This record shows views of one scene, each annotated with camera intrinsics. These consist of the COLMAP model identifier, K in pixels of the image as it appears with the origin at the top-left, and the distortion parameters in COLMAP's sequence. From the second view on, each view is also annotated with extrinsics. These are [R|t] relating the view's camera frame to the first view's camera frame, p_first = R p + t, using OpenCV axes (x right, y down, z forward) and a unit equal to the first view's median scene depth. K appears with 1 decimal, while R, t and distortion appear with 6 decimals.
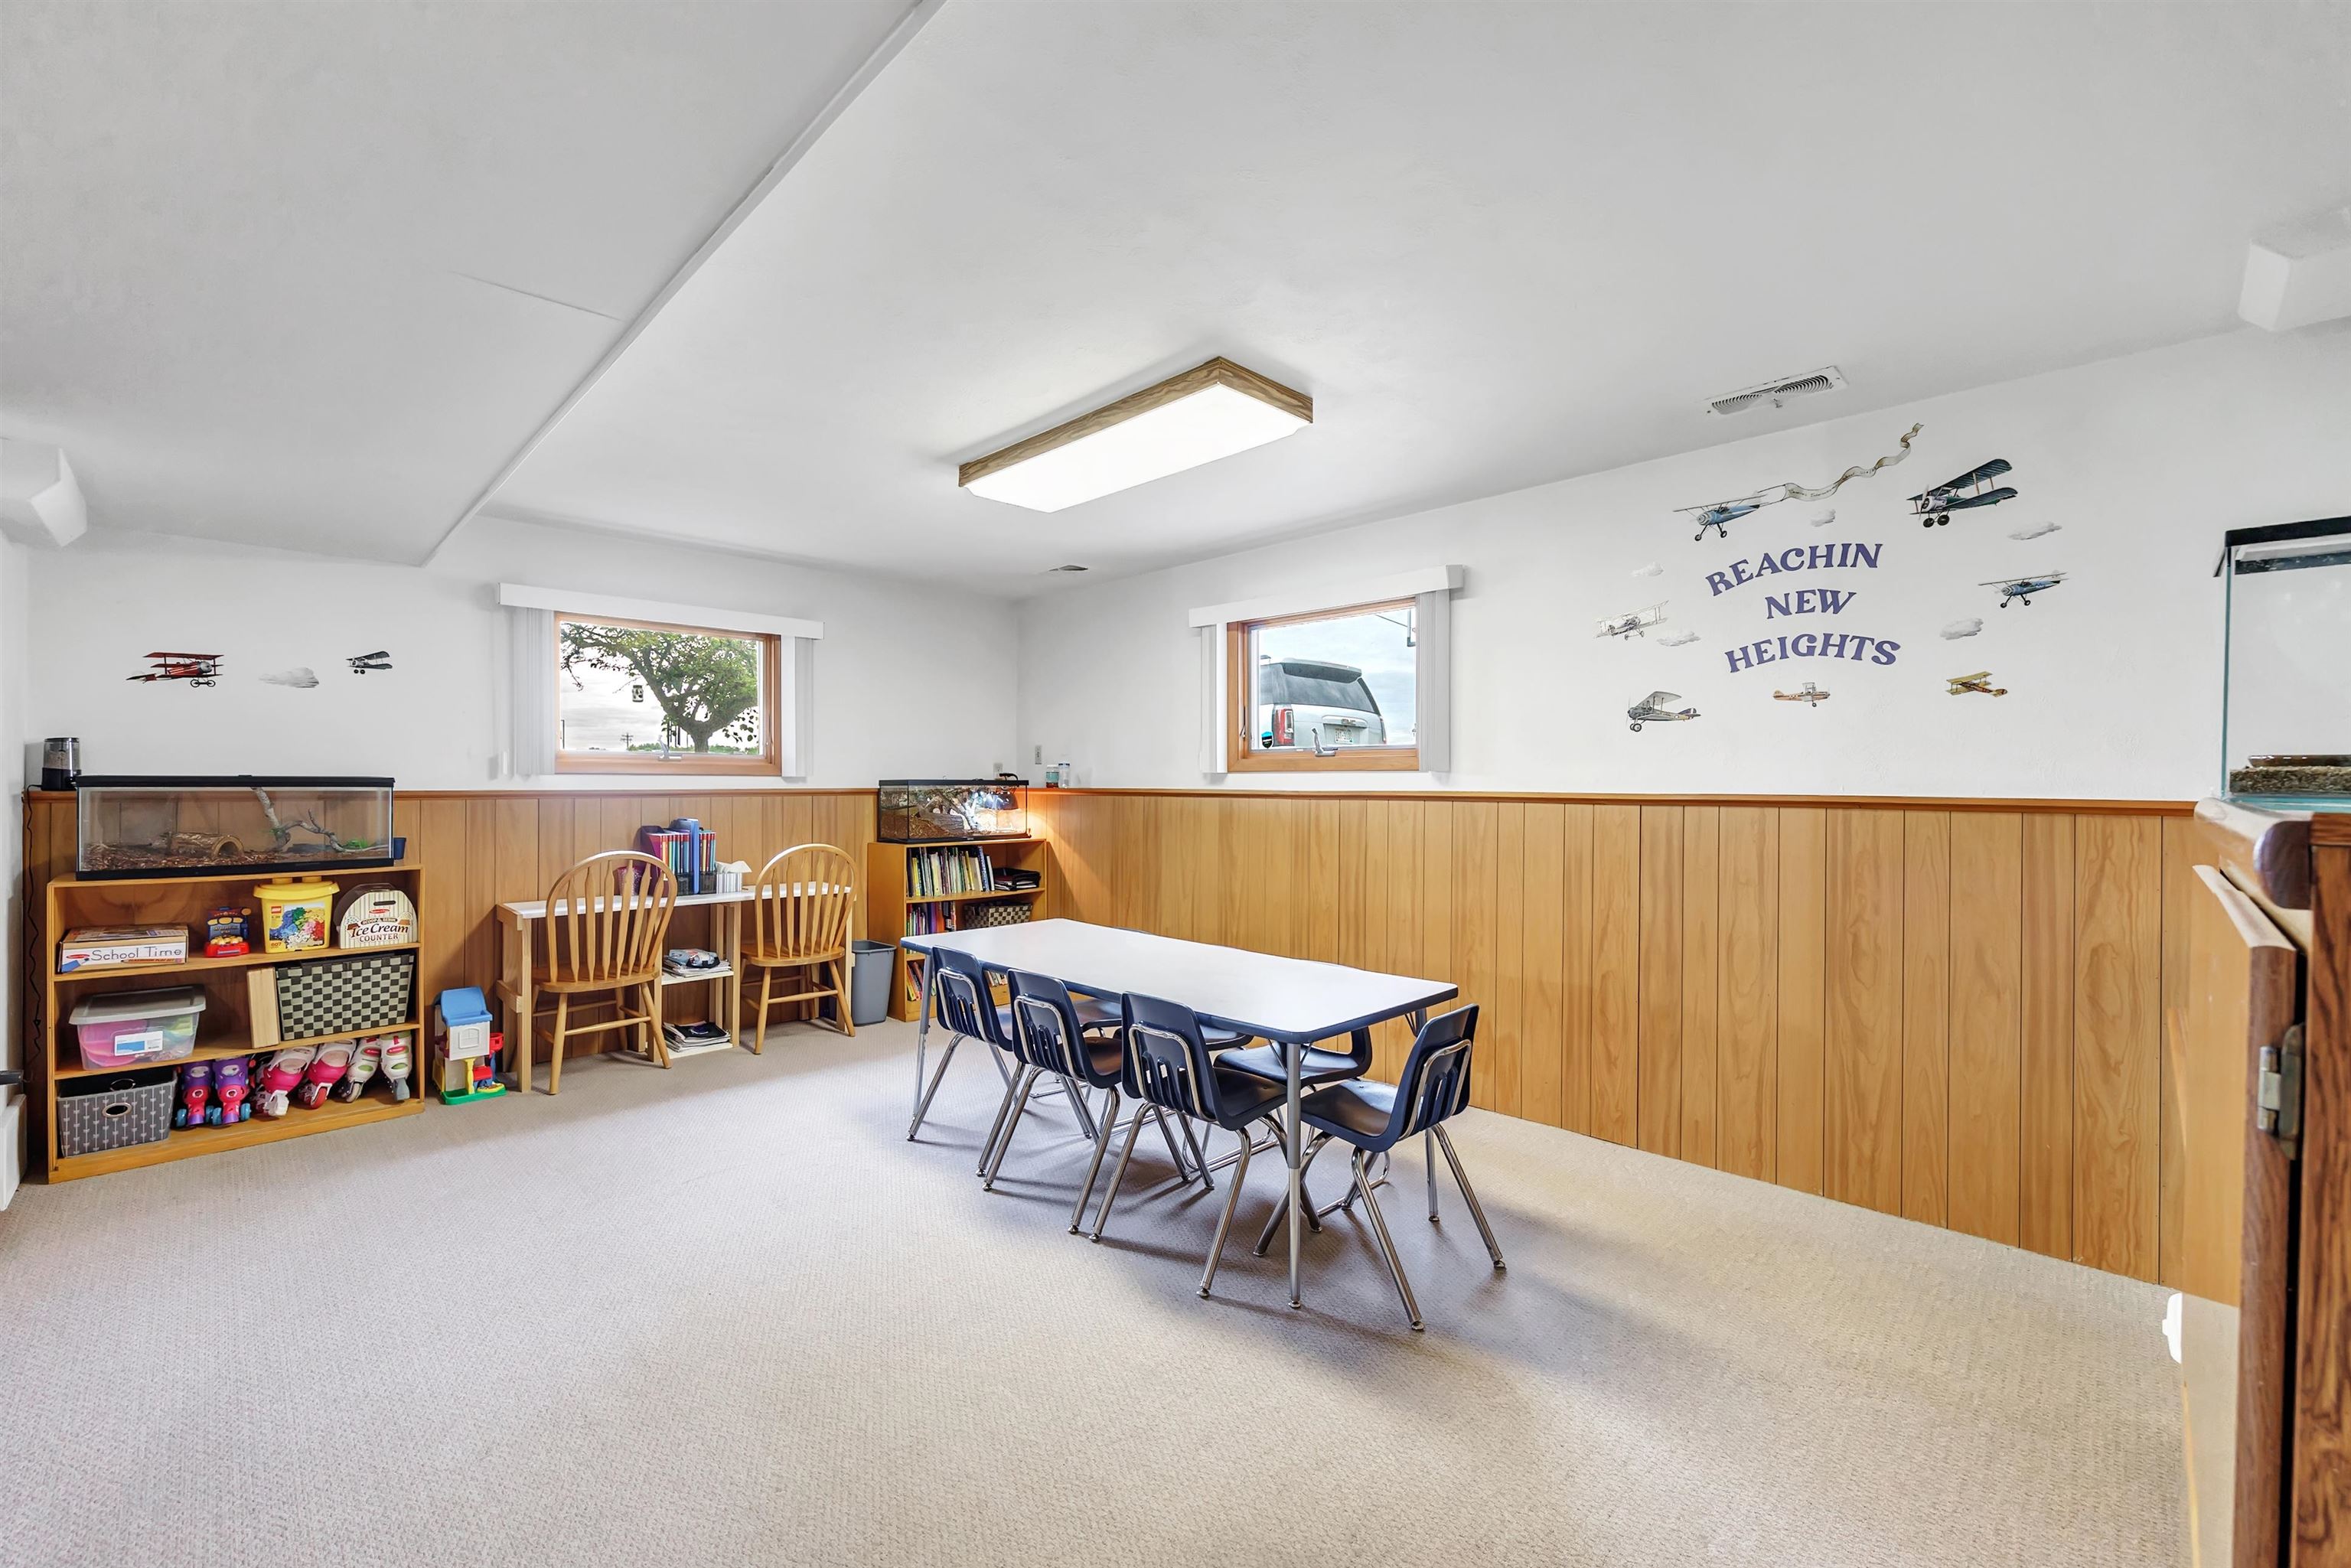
lens RADIAL K [[945.5, 0, 1165.3], [0, 945.5, 777.4], [0, 0, 1]] dist [0.000002, -0.000573]
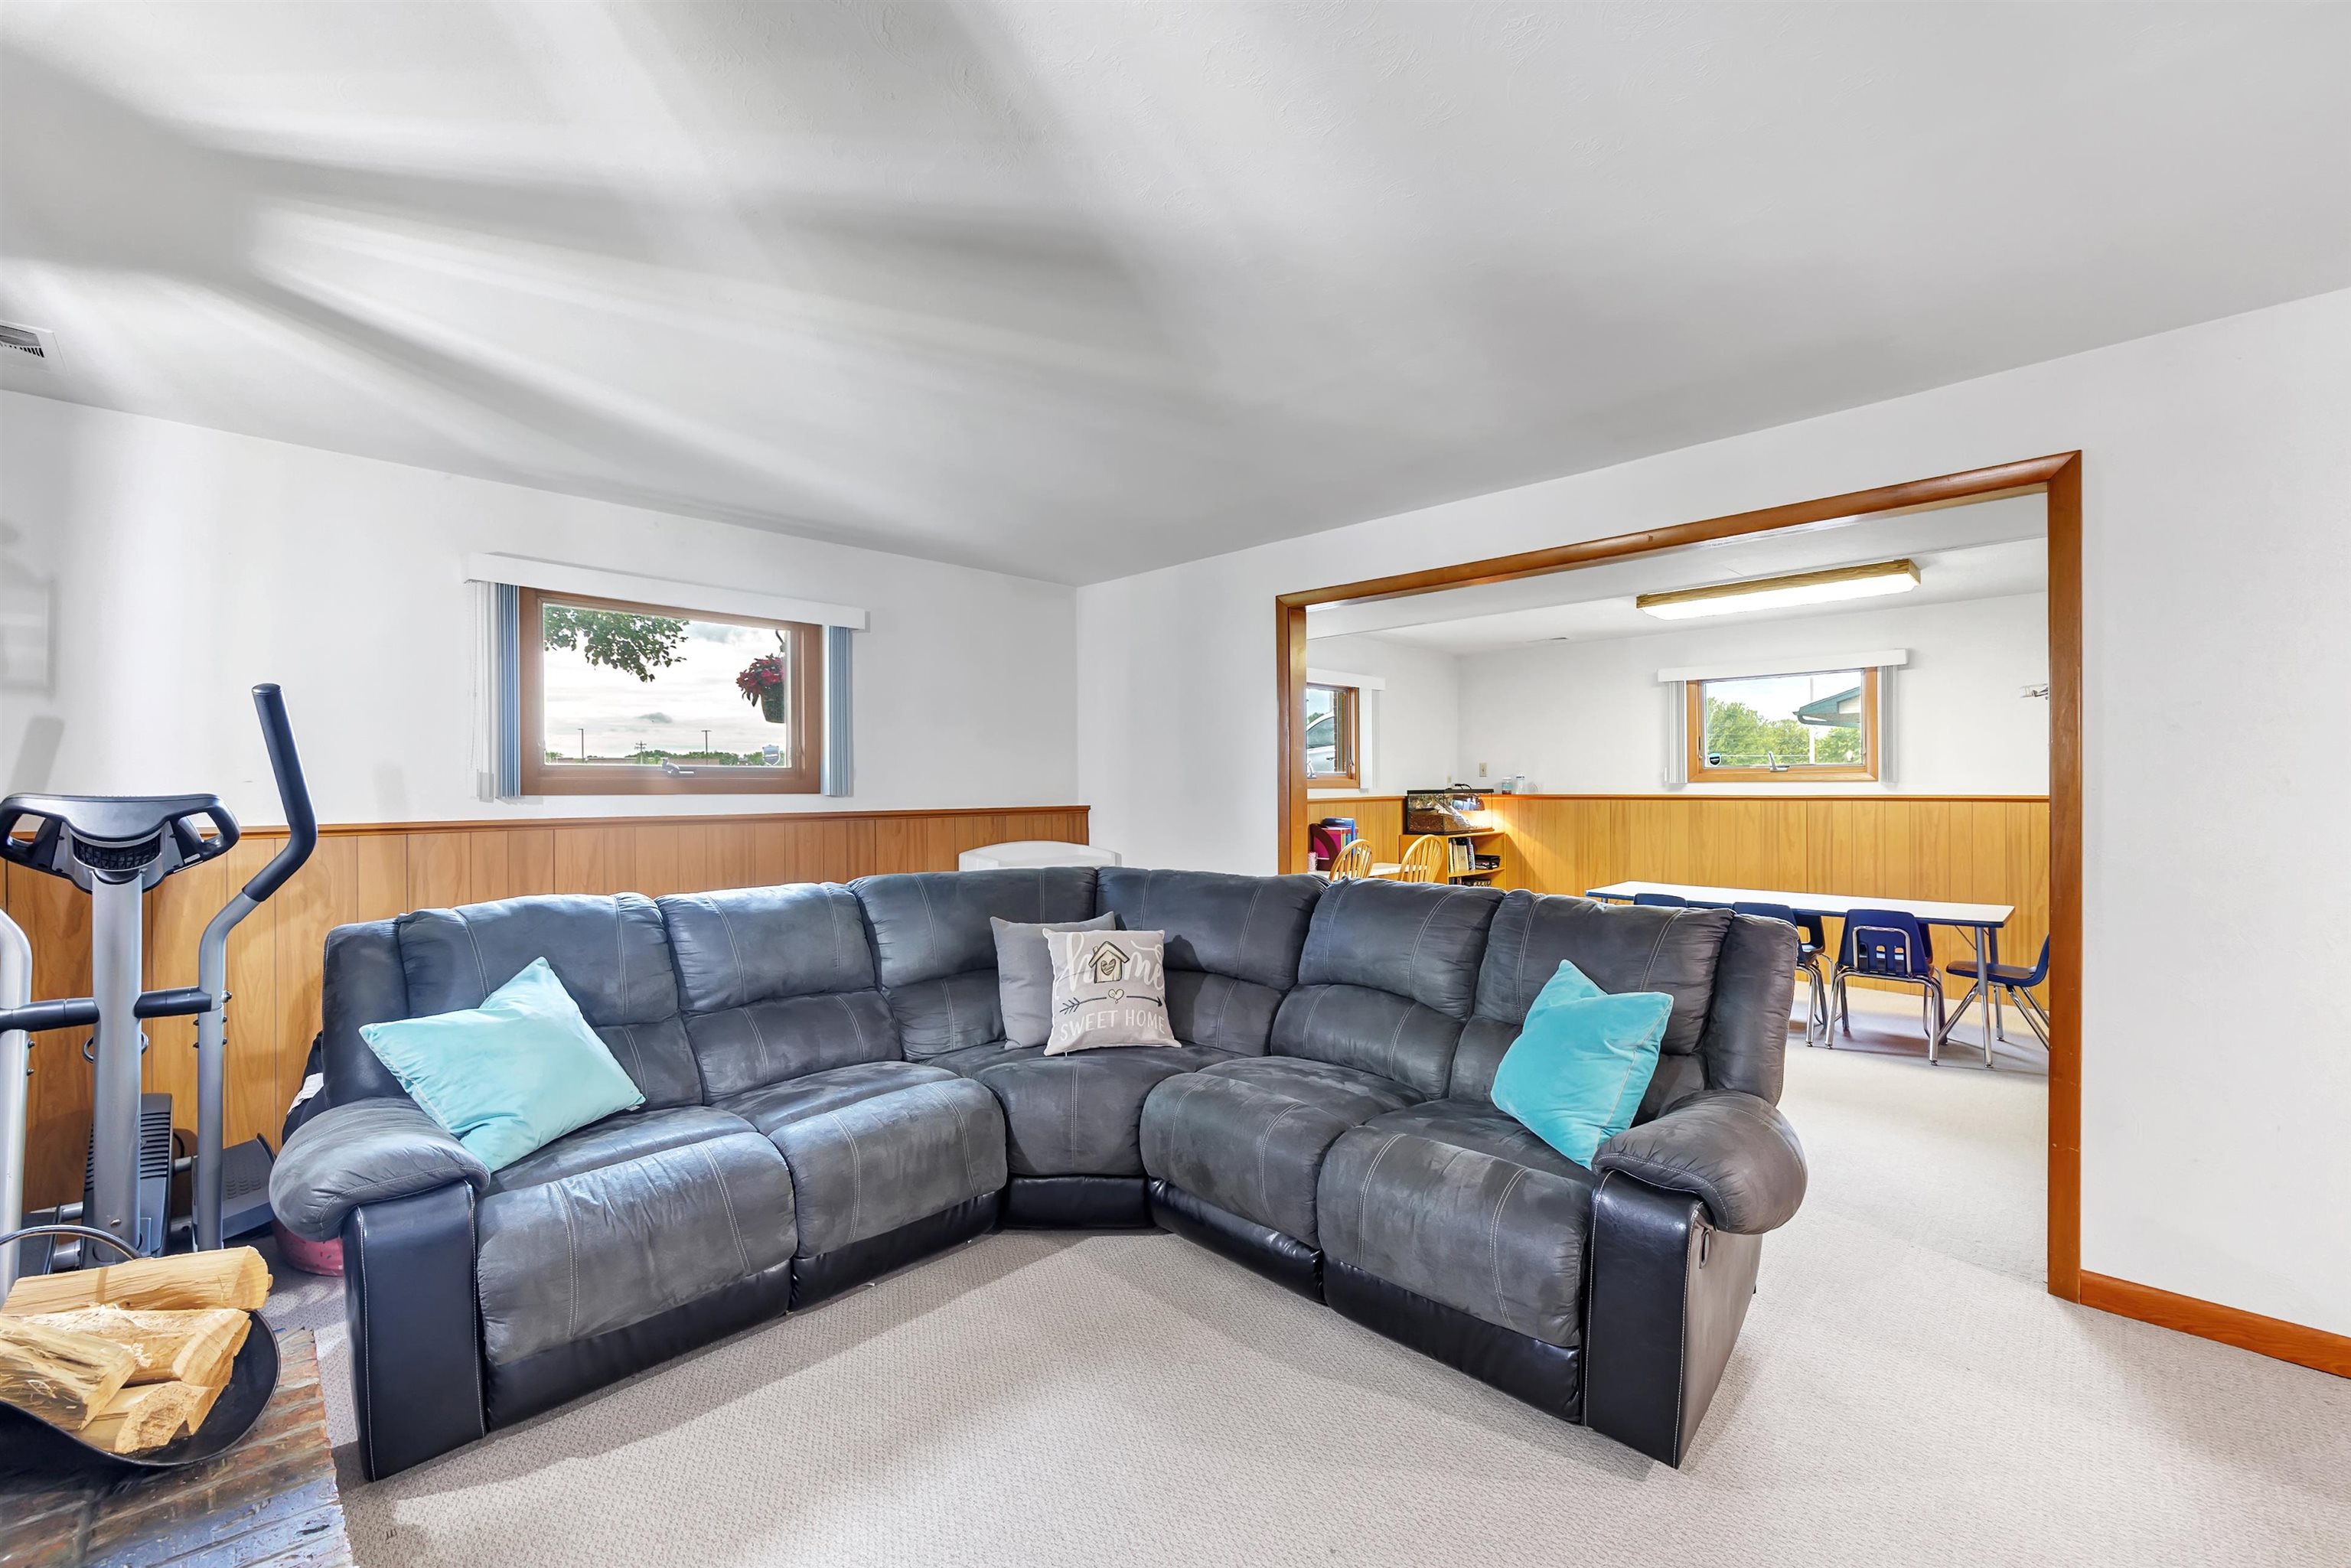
lens RADIAL K [[962.9, 0, 1164.4], [0, 962.9, 778.0], [0, 0, 1]] dist [0.003250, 0.000344]
pose [[0.999494, -0.011774, 0.029536, -0.710352], [0.011761, 0.999931, 0.000620, -0.020788], [-0.029541, -0.000272, 0.999564, -0.406869]]
